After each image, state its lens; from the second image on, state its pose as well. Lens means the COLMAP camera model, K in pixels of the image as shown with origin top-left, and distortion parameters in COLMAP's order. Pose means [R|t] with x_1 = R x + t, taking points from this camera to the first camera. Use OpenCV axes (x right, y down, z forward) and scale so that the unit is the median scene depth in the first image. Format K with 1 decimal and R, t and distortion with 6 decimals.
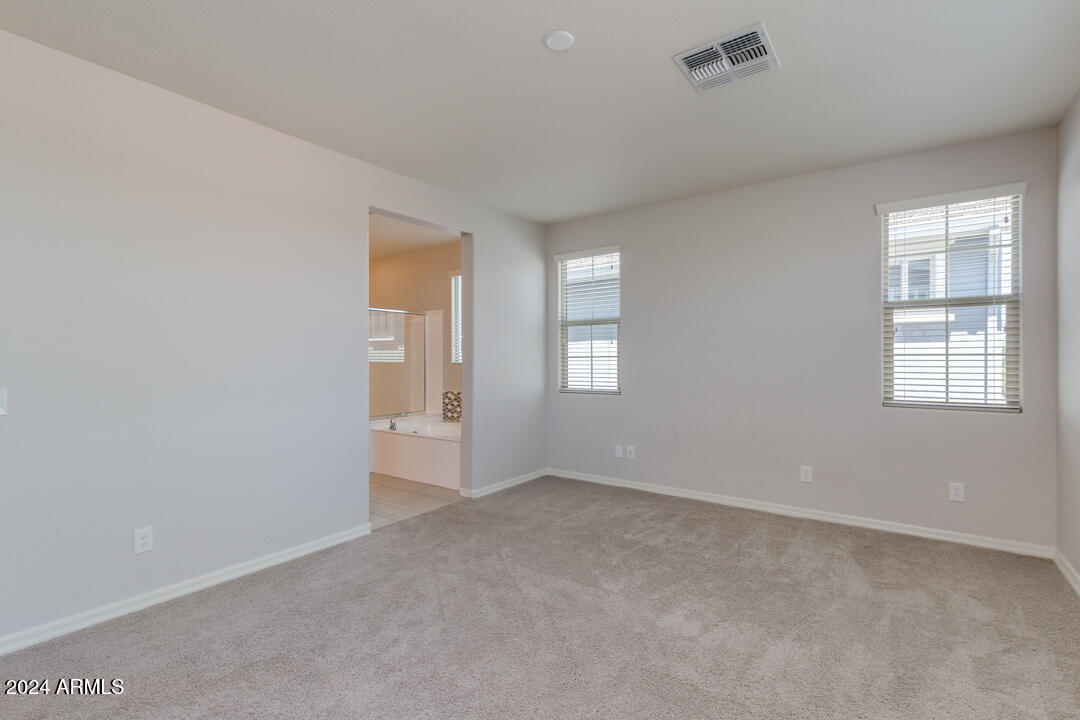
lens RADIAL K [[495.1, 0, 542.0], [0, 495.1, 359.8], [0, 0, 1]] dist [0.007121, -0.002762]
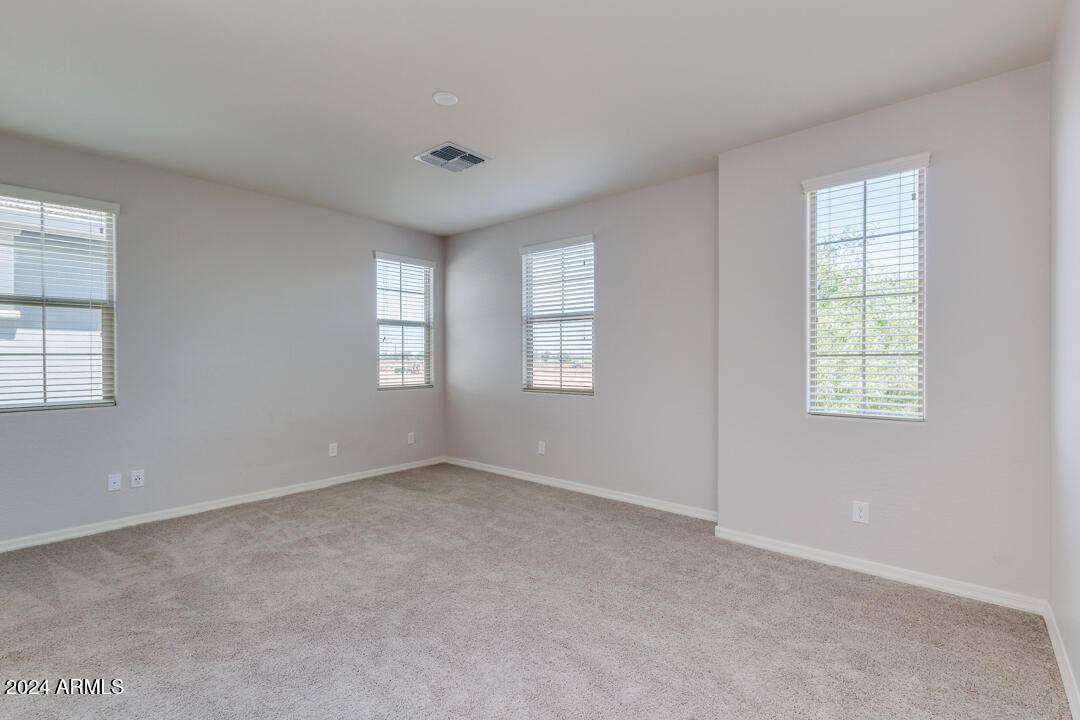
lens RADIAL K [[495.1, 0, 539.8], [0, 495.1, 362.2], [0, 0, 1]] dist [0.007121, -0.002762]
pose [[0.076423, -0.010453, 0.997021, -0.645252], [-0.000693, 0.999944, 0.010537, -0.003969], [-0.997075, -0.001496, 0.076412, 0.369777]]
